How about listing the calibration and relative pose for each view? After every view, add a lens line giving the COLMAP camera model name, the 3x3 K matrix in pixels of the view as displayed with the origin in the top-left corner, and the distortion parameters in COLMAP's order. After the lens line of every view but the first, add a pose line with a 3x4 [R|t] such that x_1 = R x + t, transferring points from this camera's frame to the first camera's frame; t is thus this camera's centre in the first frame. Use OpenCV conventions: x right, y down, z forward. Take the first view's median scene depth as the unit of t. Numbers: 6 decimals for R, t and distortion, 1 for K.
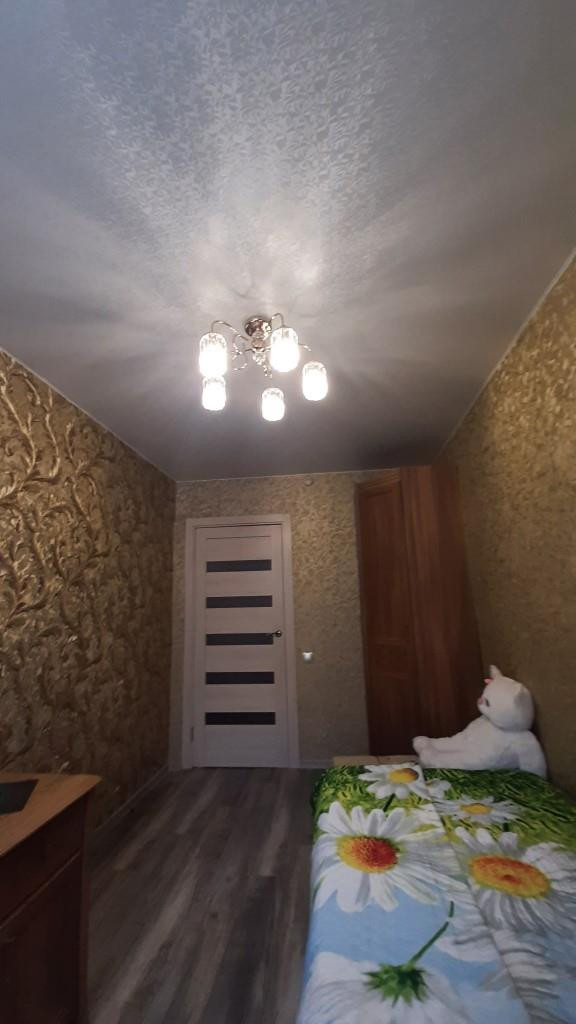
lens RADIAL K [[398.9, 0, 288.0], [0, 398.9, 512.0], [0, 0, 1]] dist [-0.000497, -0.000217]
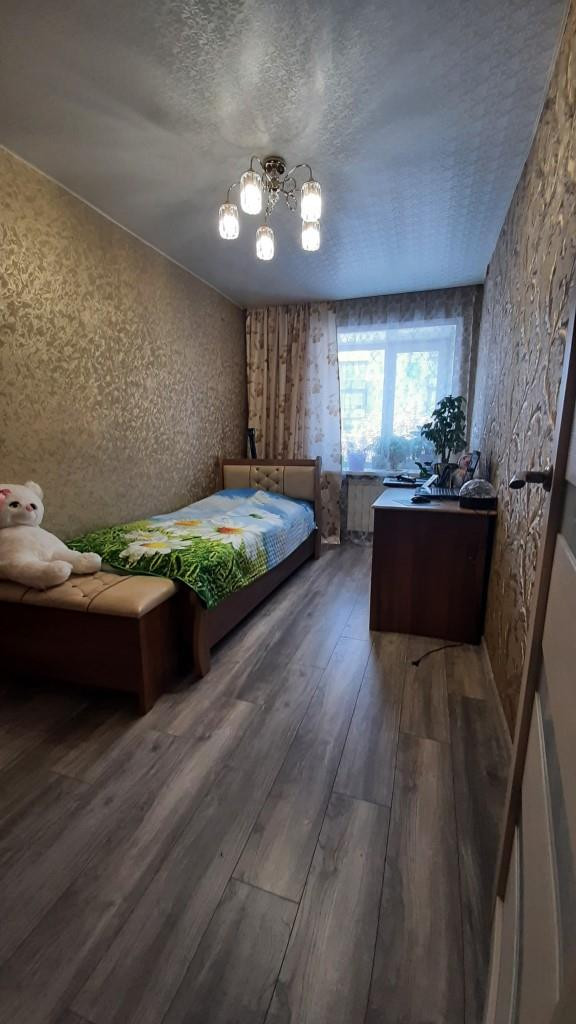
lens RADIAL K [[398.9, 0, 288.0], [0, 398.9, 512.0], [0, 0, 1]] dist [-0.000497, -0.000217]
pose [[-0.974505, -0.010827, 0.224104, -0.384208], [-0.019041, 0.999222, -0.034524, 0.582155], [-0.223556, -0.037911, -0.973954, 2.078219]]
